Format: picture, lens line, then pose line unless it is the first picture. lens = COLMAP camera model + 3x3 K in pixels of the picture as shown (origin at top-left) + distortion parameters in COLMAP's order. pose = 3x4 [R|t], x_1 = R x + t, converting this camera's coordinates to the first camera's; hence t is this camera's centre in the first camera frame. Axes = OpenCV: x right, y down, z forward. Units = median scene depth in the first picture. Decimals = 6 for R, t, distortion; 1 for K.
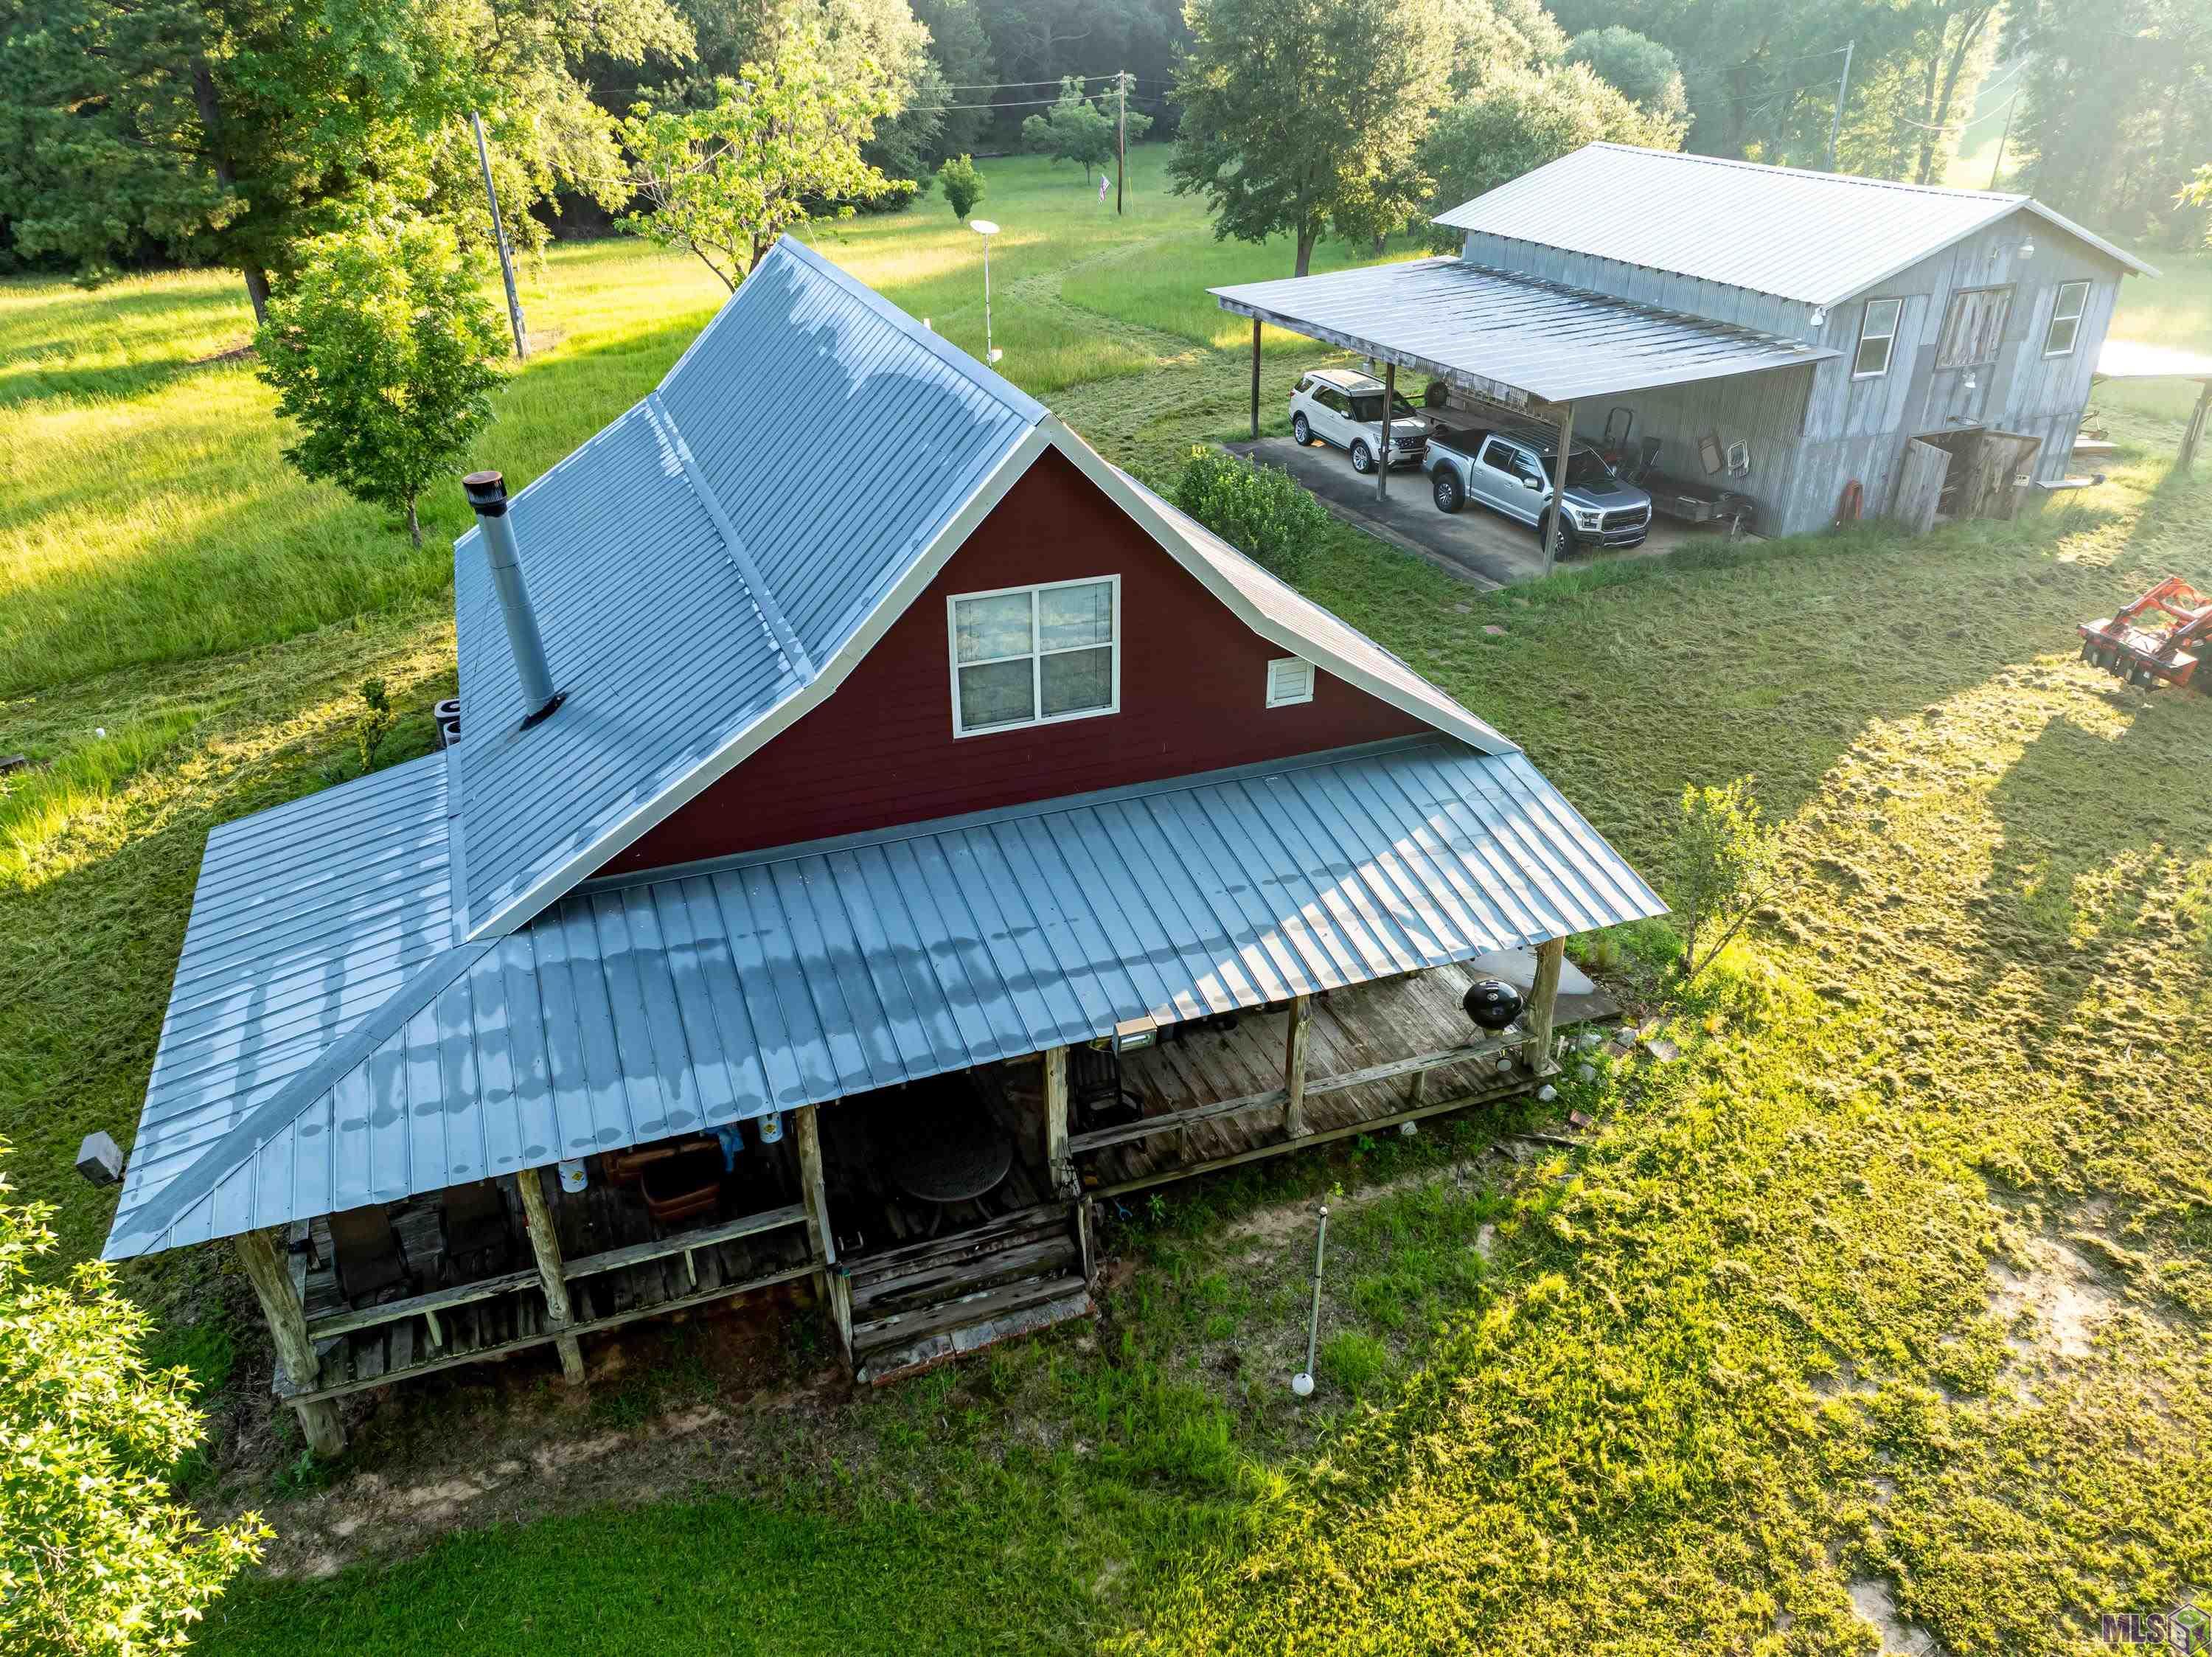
lens RADIAL K [[1560.1, 0, 1111.5], [0, 1560.1, 830.6], [0, 0, 1]] dist [-0.057047, 0.021351]
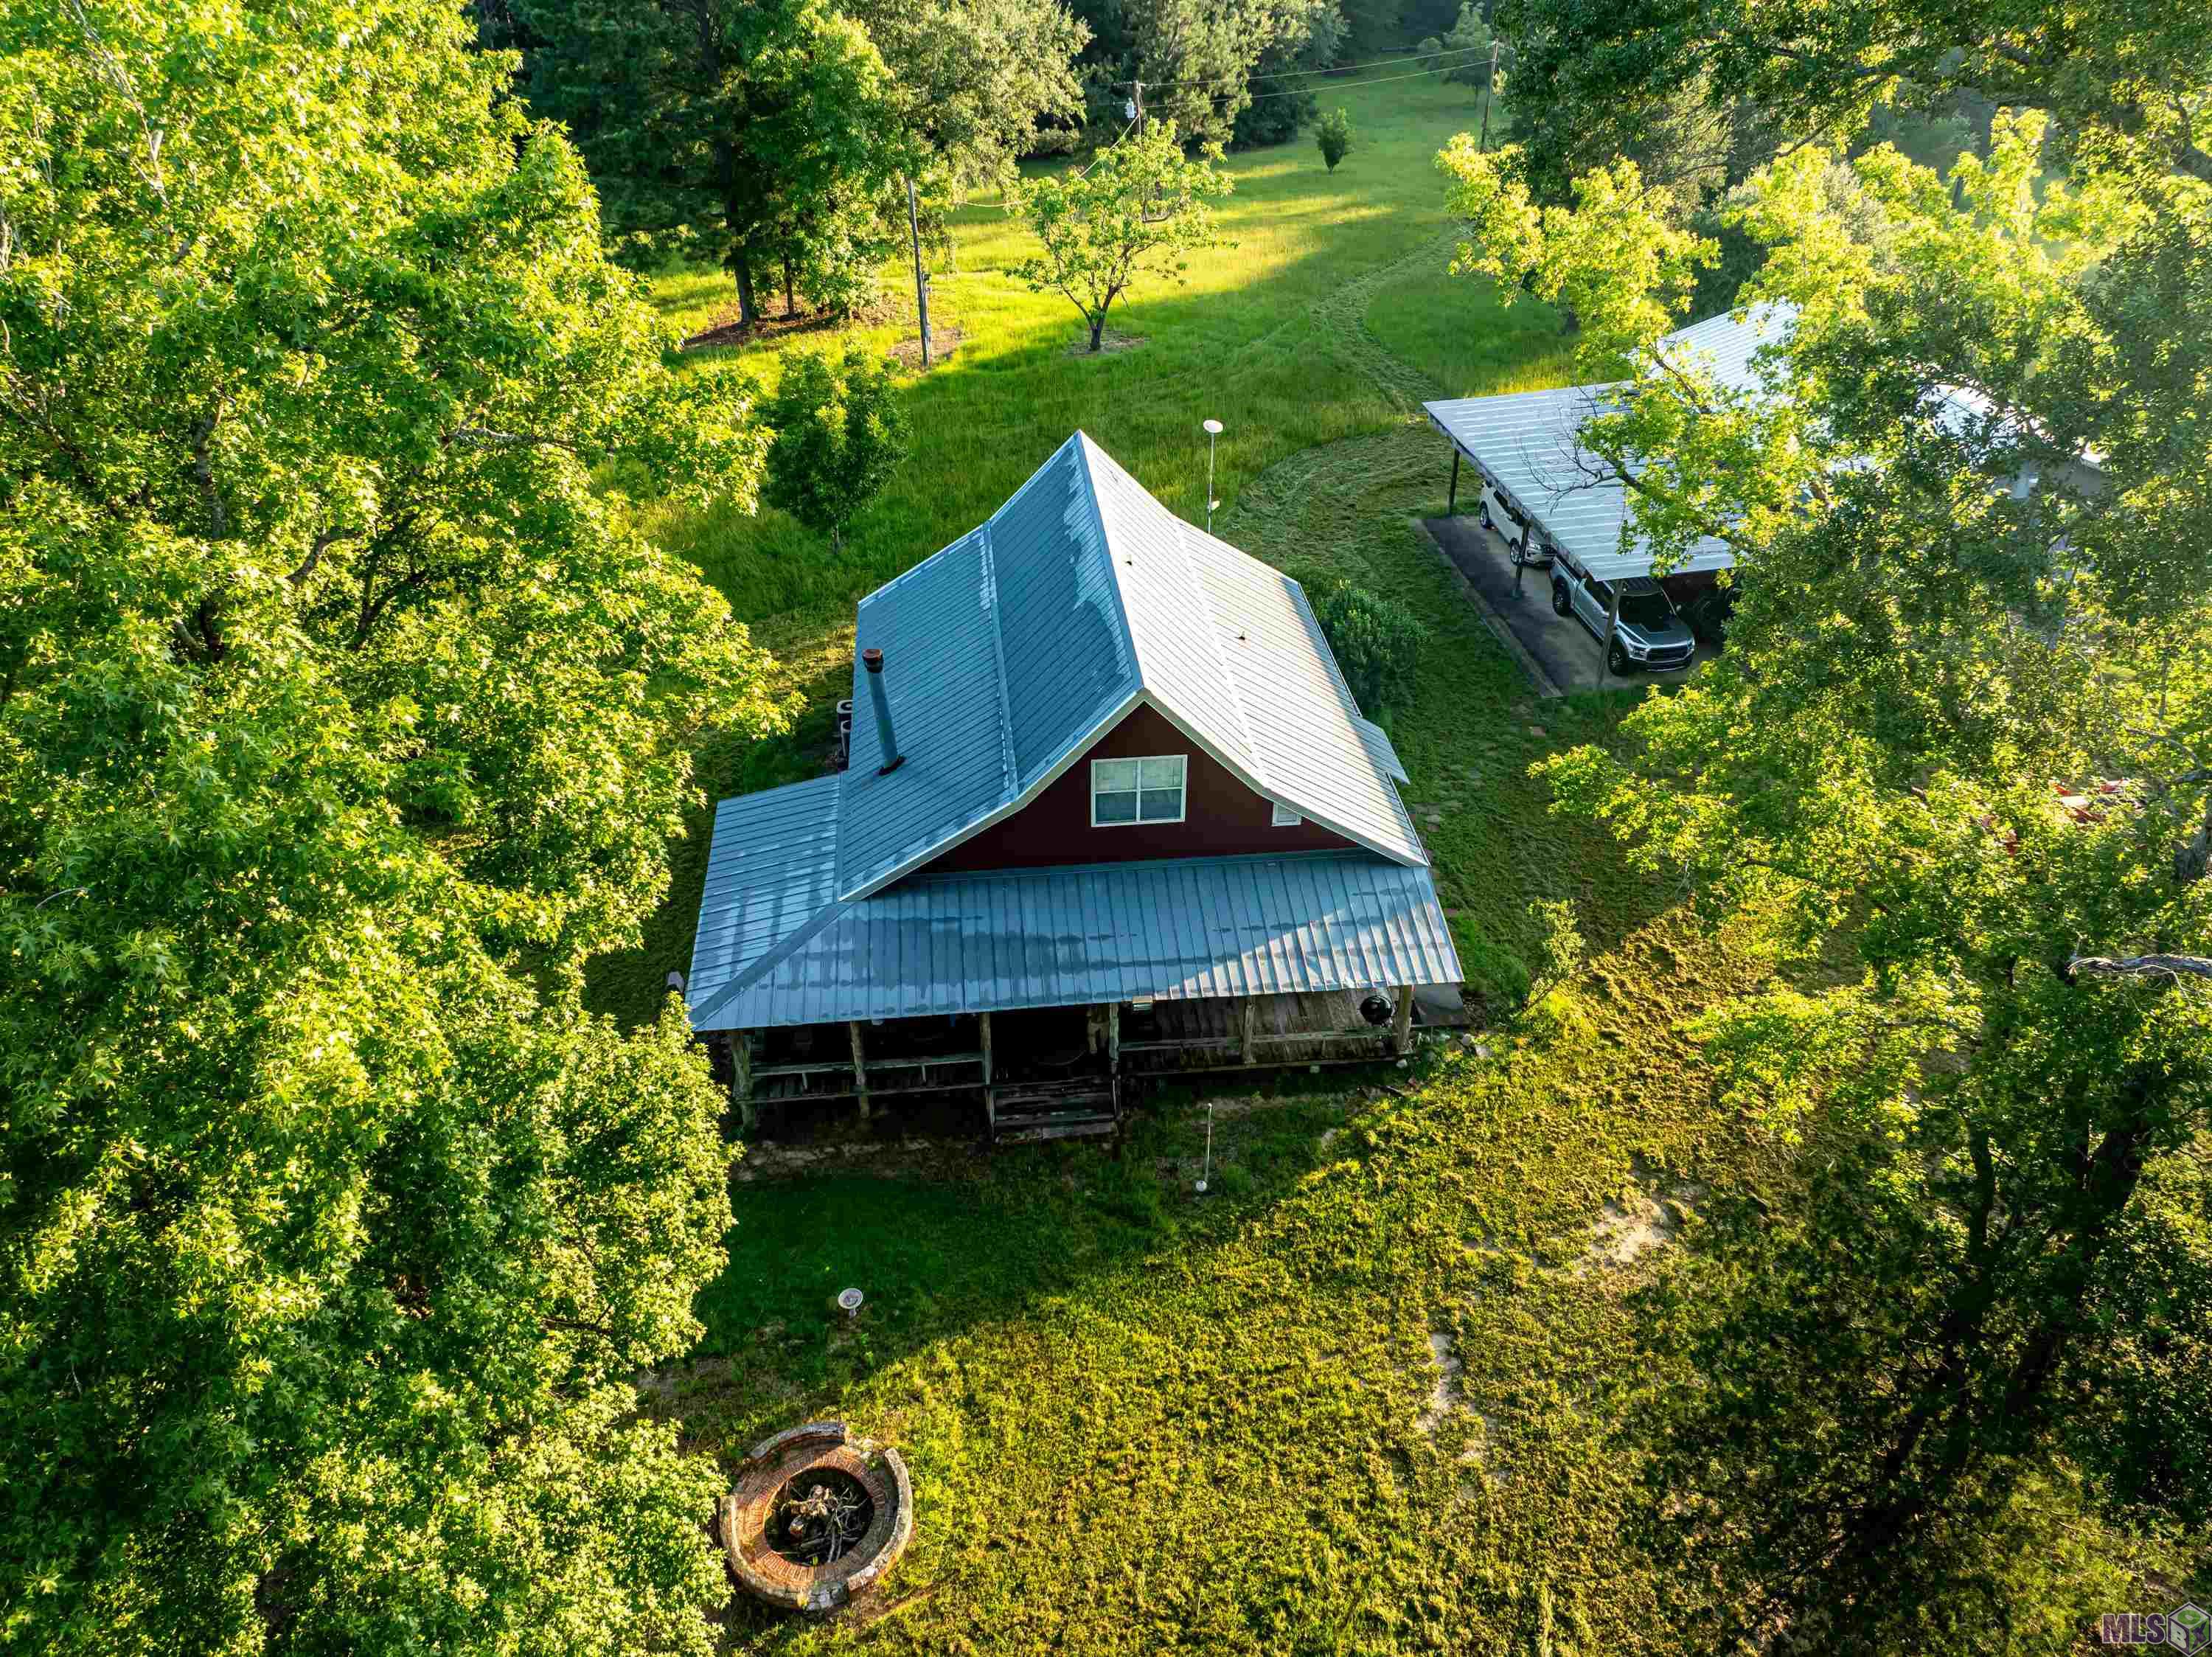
lens RADIAL K [[1560.1, 0, 1103.4], [0, 1560.1, 830.3], [0, 0, 1]] dist [-0.057047, 0.021351]
pose [[0.964188, 0.151861, -0.217438, 0.350183], [-0.125840, 0.983632, 0.128962, -0.324859], [0.233464, -0.096982, 0.967517, -0.893638]]
